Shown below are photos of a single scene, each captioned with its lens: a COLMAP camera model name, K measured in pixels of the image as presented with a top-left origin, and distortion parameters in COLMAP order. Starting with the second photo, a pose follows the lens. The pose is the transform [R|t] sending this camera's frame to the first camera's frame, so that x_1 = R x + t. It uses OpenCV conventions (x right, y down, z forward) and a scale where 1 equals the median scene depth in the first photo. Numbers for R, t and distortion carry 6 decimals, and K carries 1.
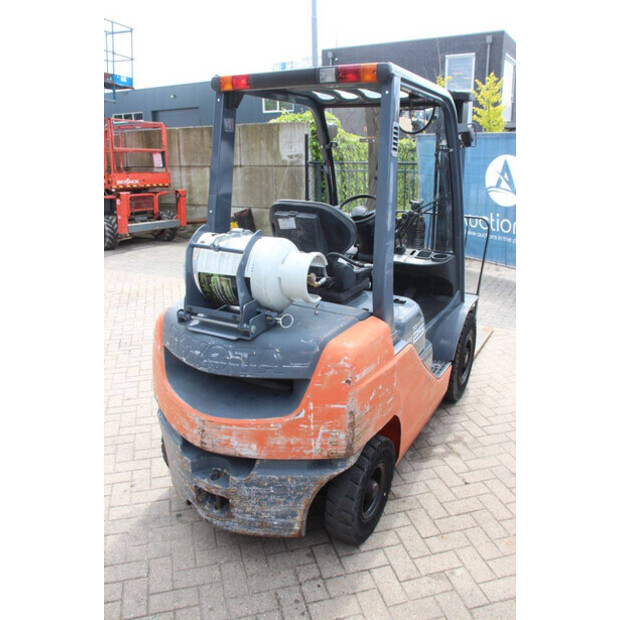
lens RADIAL K [[525.2, 0, 309.5], [0, 525.2, 311.5], [0, 0, 1]] dist [-0.030220, 0.003067]
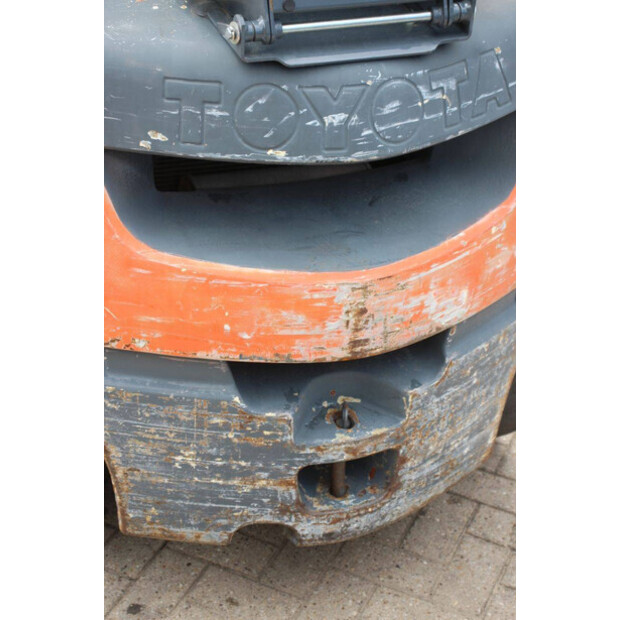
lens RADIAL K [[1366.4, 0, 309.9], [0, 1366.4, 309.2], [0, 0, 1]] dist [0.233417, 0.000000]
pose [[0.629365, -0.375791, 0.680206, -0.940320], [0.193664, 0.923532, 0.331032, -0.123538], [-0.752591, -0.076609, 0.654016, 0.363380]]
